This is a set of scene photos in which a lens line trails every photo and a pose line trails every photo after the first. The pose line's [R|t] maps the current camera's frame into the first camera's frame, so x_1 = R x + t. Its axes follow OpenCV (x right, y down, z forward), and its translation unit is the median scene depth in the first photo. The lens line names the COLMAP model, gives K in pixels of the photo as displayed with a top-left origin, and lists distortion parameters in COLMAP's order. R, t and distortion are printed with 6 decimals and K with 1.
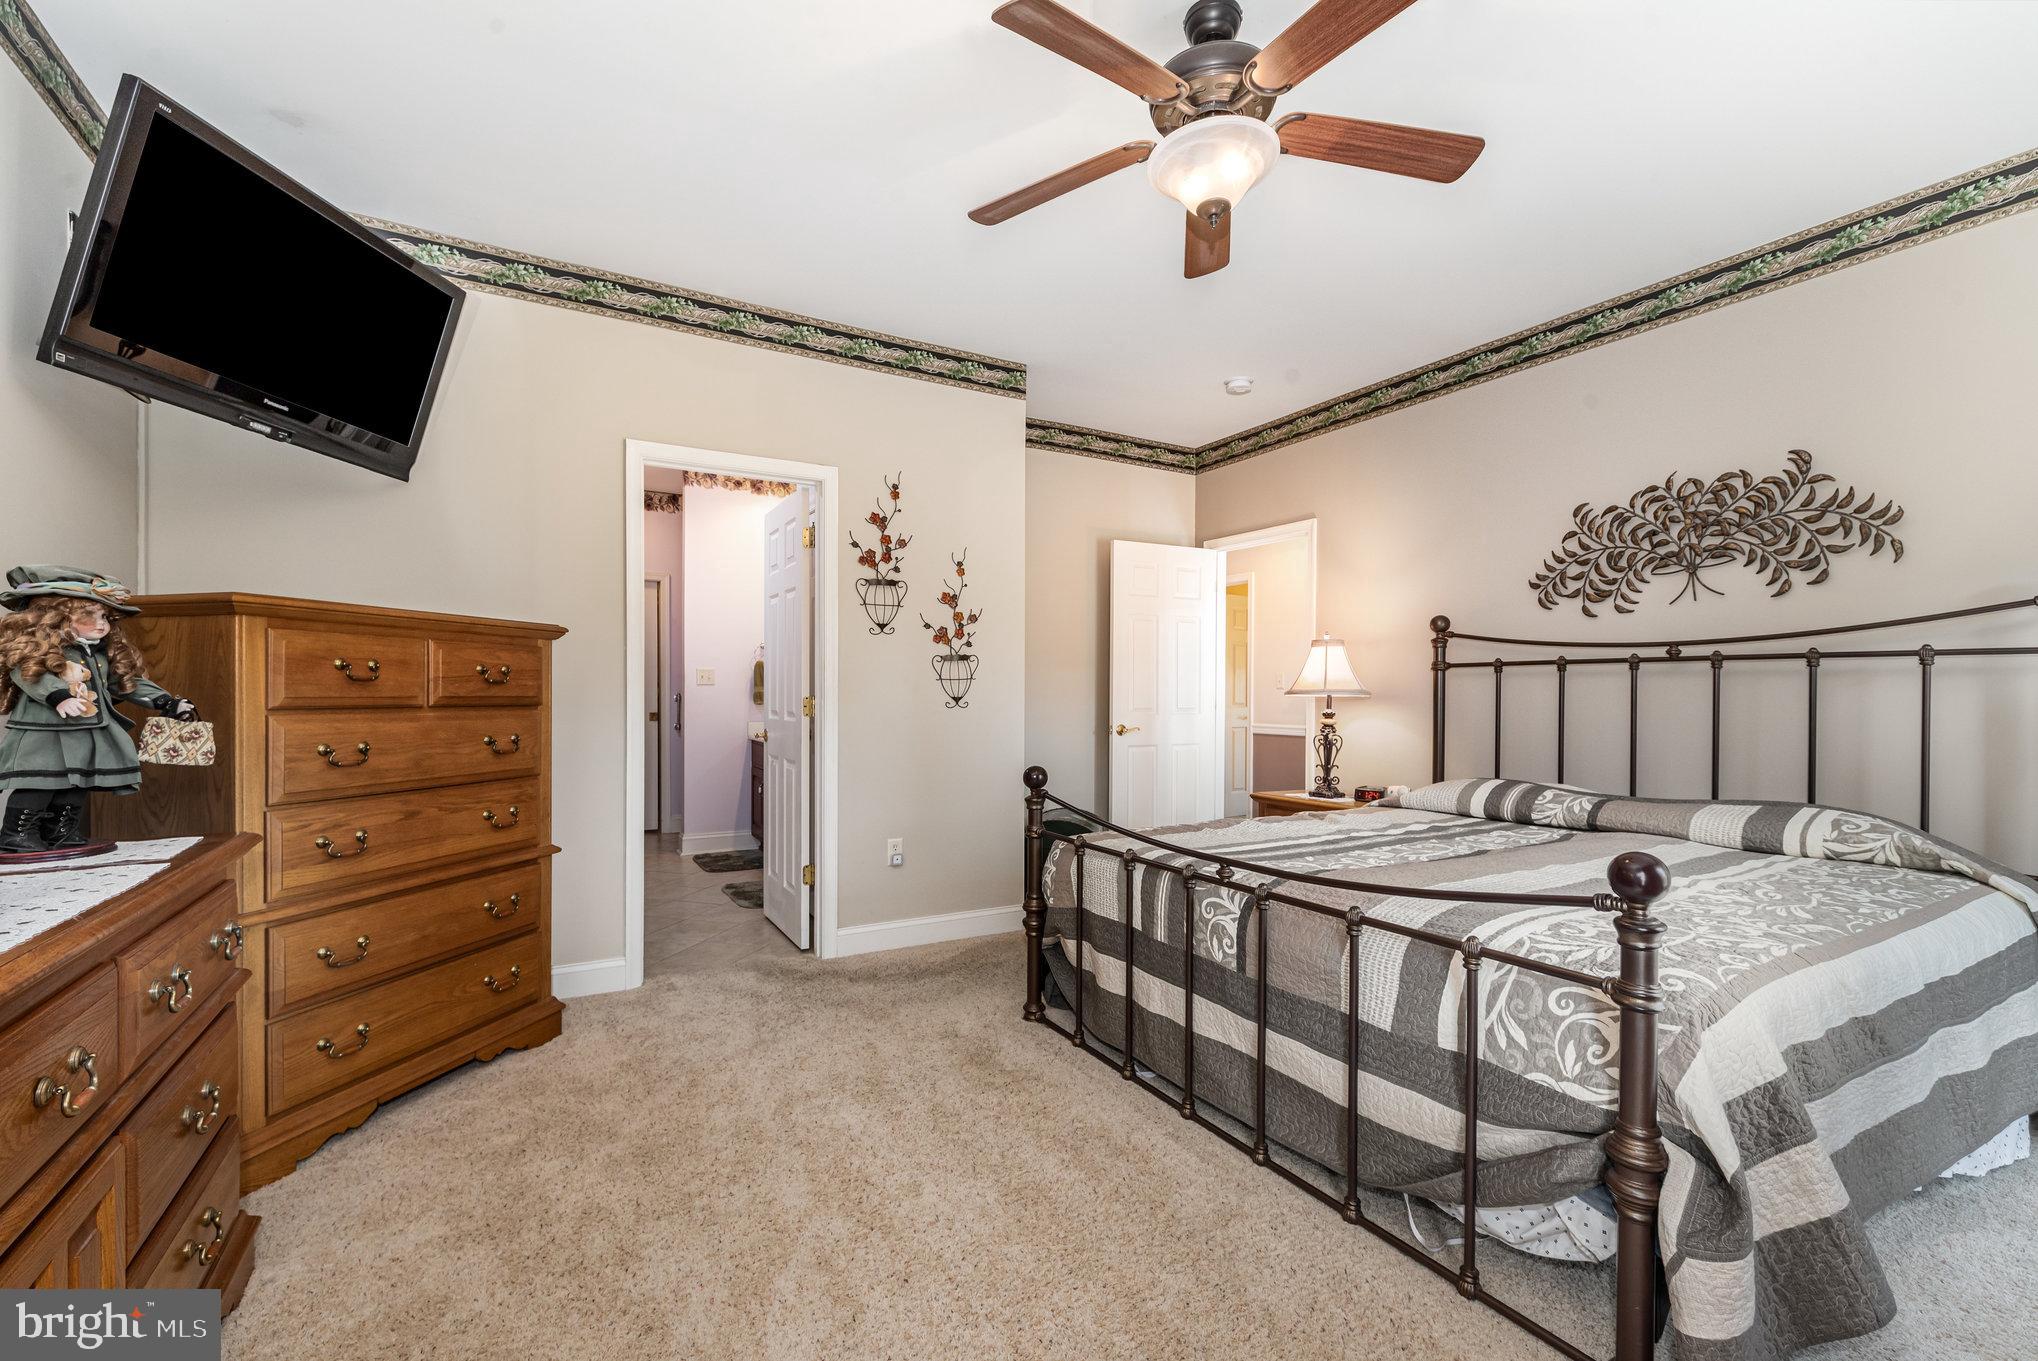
lens RADIAL K [[875.3, 0, 1020.7], [0, 875.3, 689.4], [0, 0, 1]] dist [-0.000262, -0.001274]
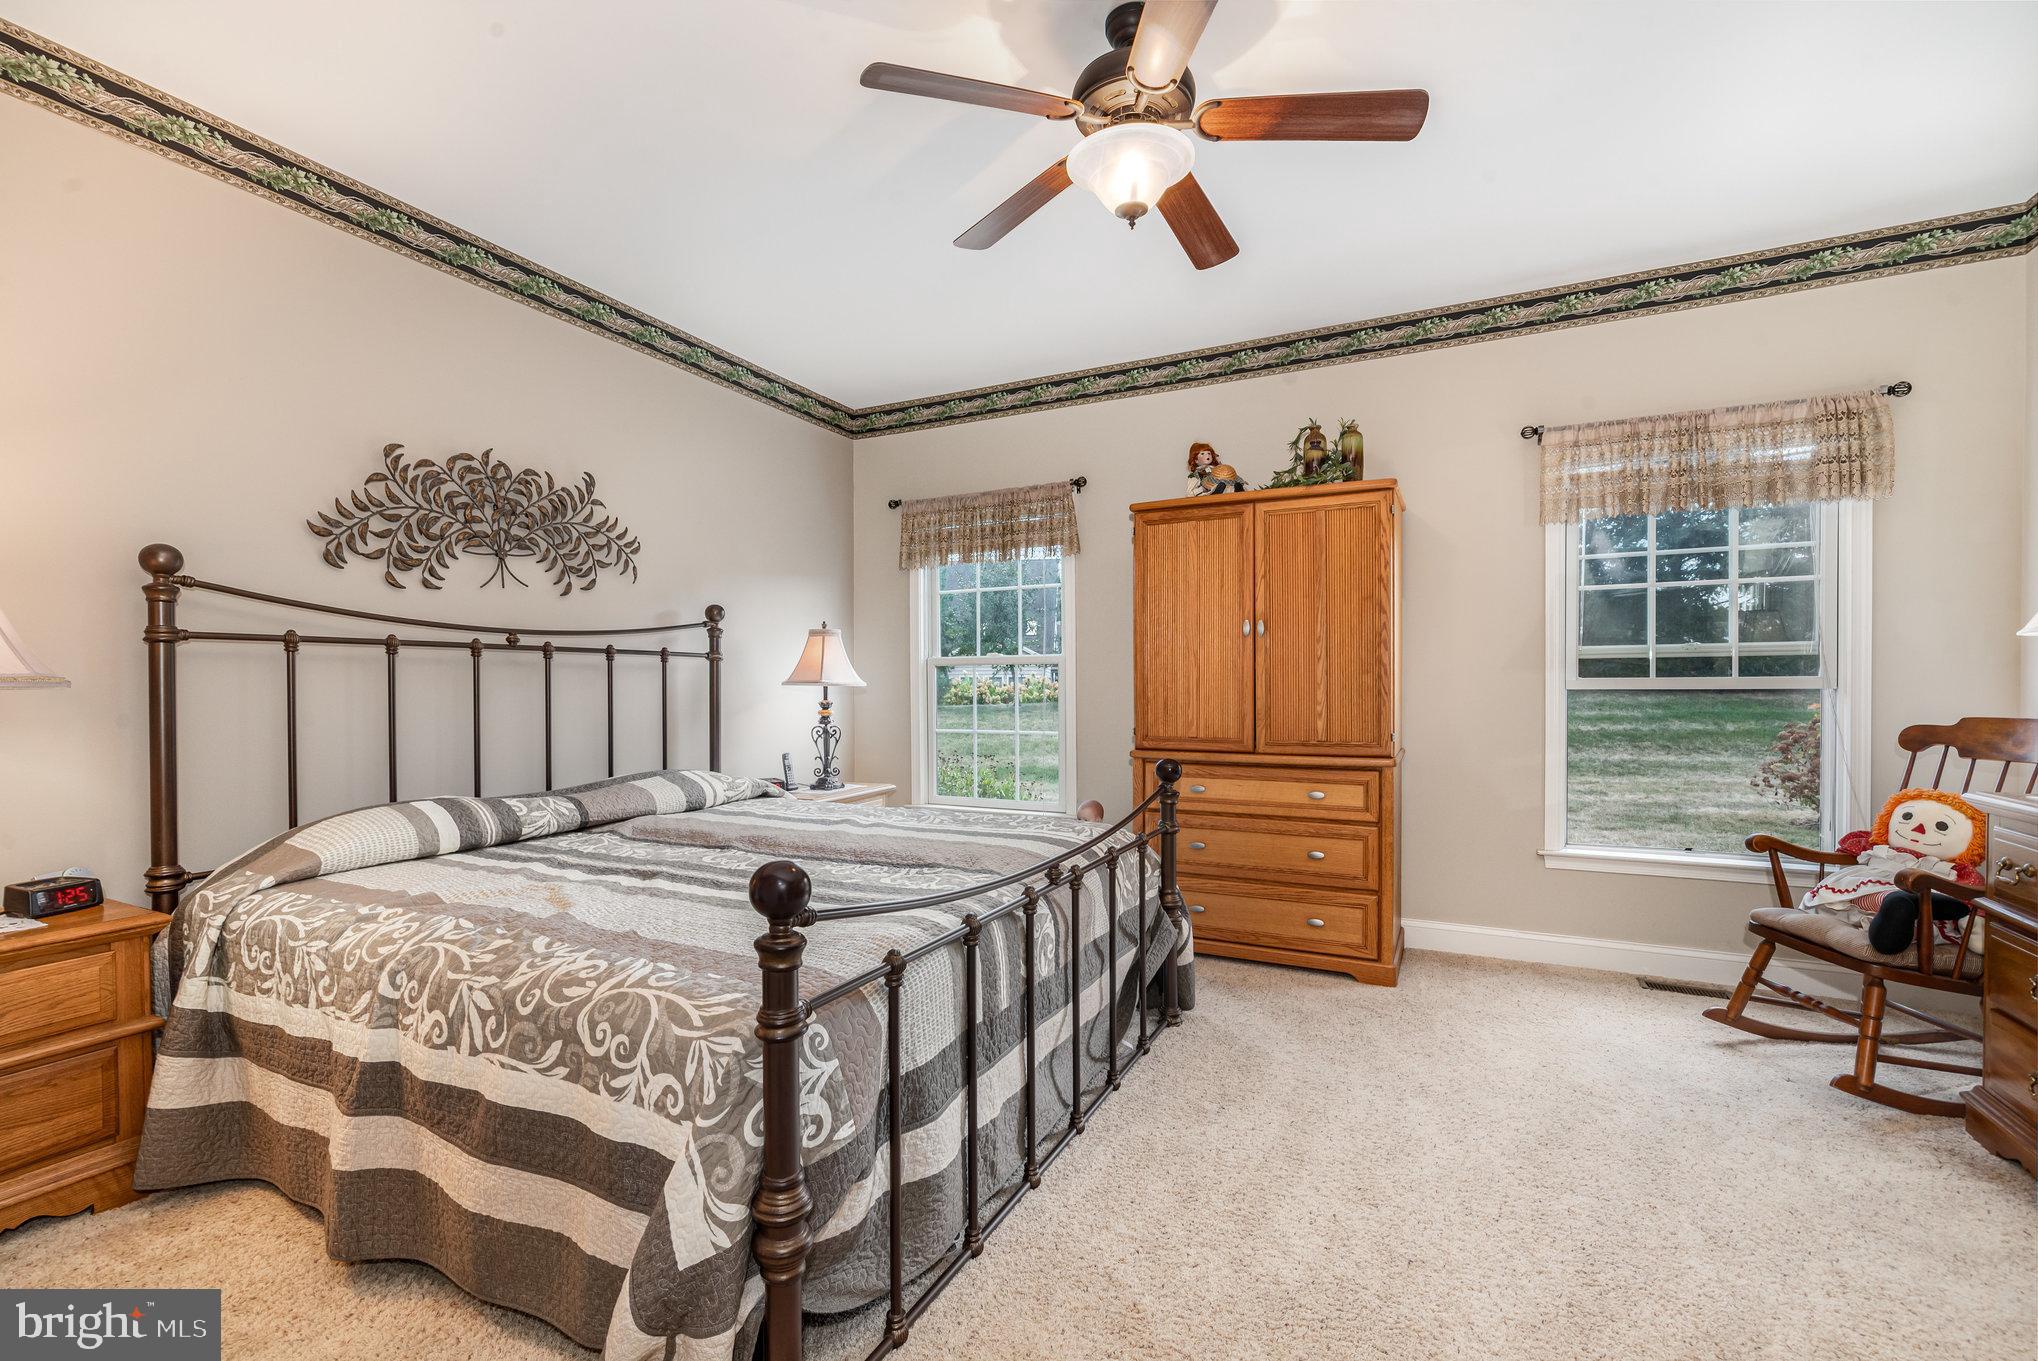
lens RADIAL K [[875.3, 0, 1012.7], [0, 875.3, 683.9], [0, 0, 1]] dist [-0.000262, -0.001274]
pose [[-0.546562, 0.003384, 0.837412, -0.352011], [0.003357, 0.999993, -0.001850, 0.009076], [-0.837412, 0.001800, -0.546569, 1.050619]]
